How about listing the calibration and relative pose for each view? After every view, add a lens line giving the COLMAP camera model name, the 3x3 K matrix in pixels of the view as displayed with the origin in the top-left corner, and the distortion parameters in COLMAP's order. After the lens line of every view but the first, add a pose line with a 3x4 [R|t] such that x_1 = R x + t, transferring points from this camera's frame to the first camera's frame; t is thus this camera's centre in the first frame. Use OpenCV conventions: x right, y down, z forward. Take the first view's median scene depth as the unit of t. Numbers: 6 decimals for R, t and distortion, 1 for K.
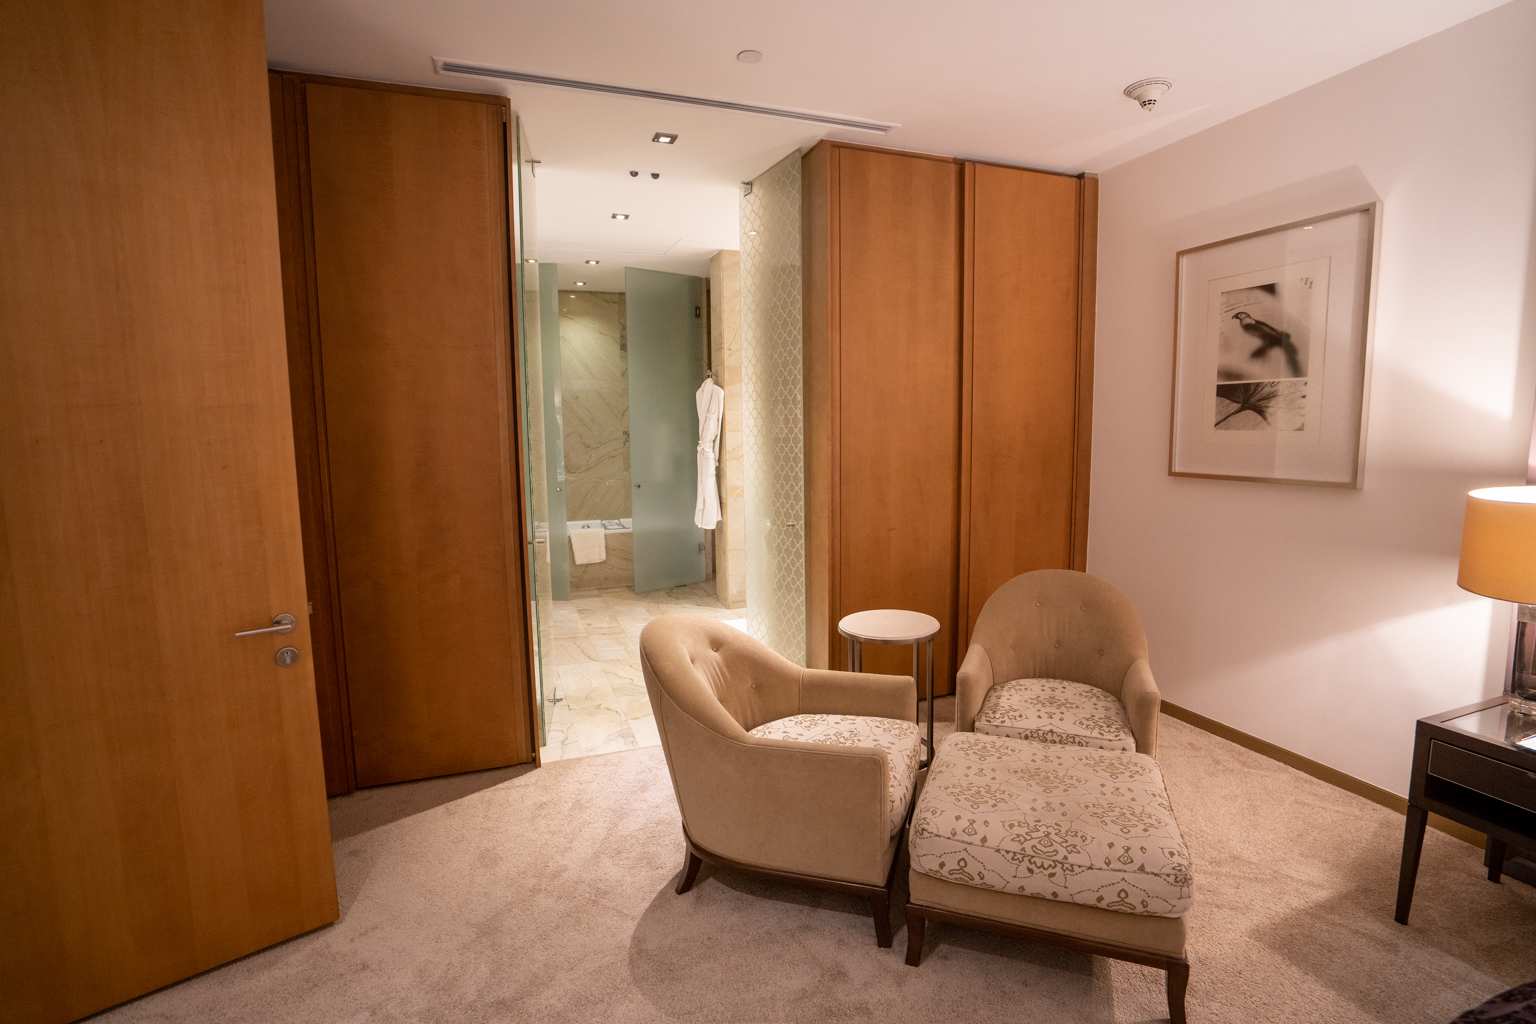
lens RADIAL K [[717.7, 0, 777.0], [0, 717.7, 499.6], [0, 0, 1]] dist [-0.064881, 0.028390]
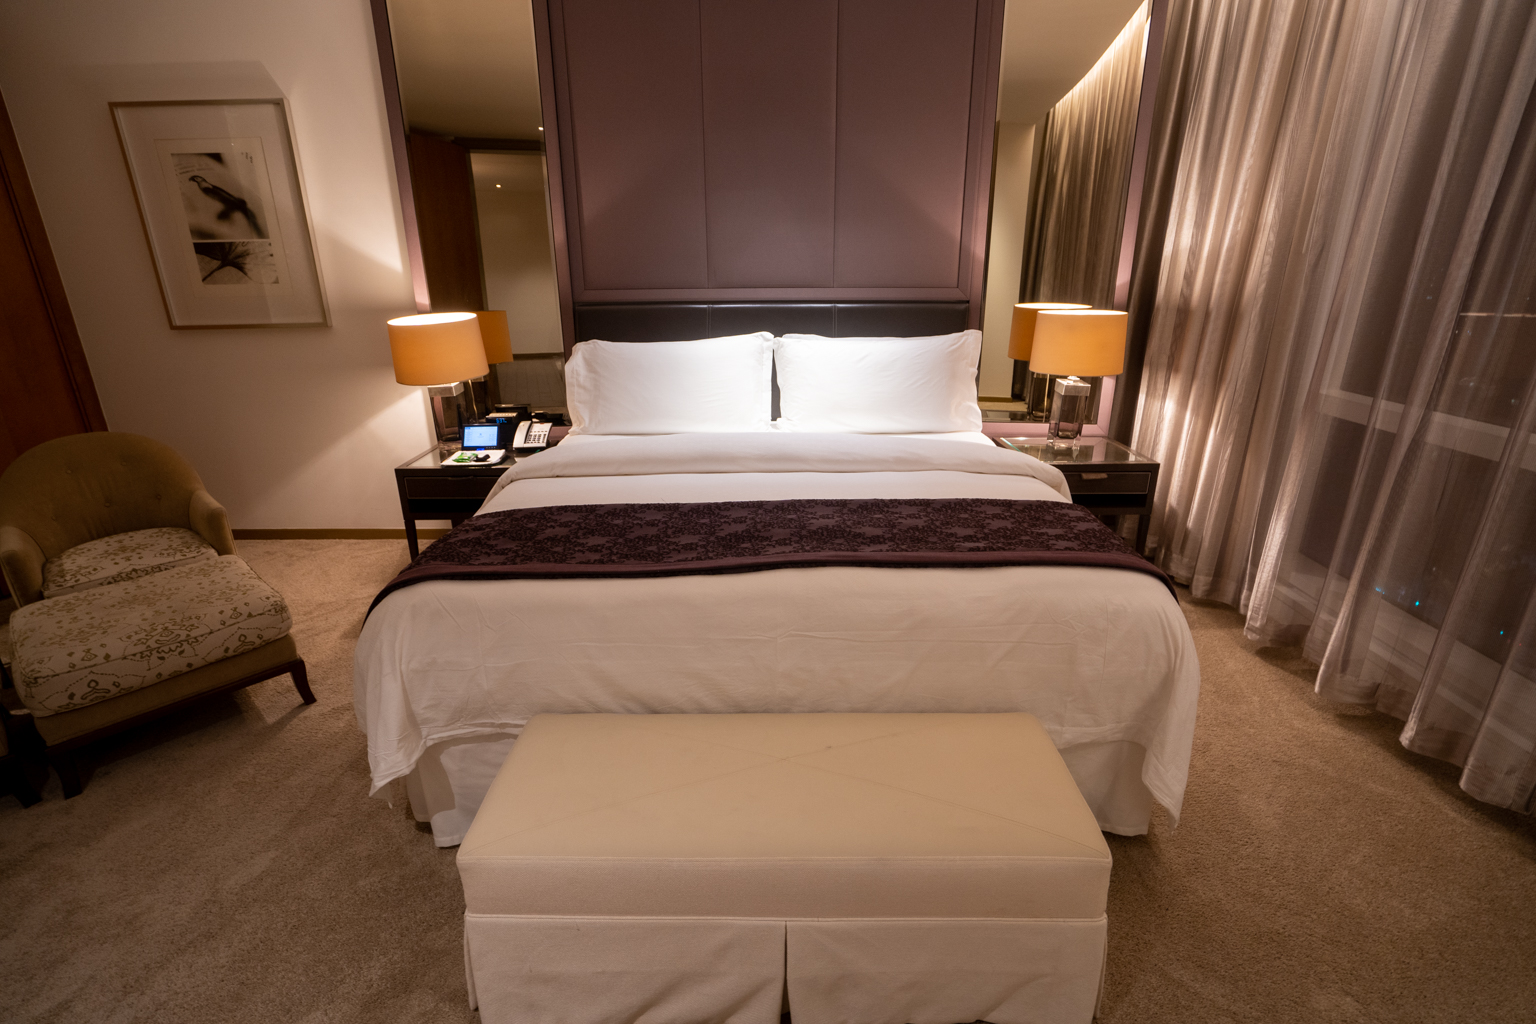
lens RADIAL K [[720.1, 0, 782.9], [0, 720.1, 519.5], [0, 0, 1]] dist [-0.043869, 0.014875]
pose [[0.350197, -0.307987, 0.884594, -0.207732], [0.099242, 0.951281, 0.291917, 0.029210], [-0.931404, -0.014440, 0.363701, -0.356785]]
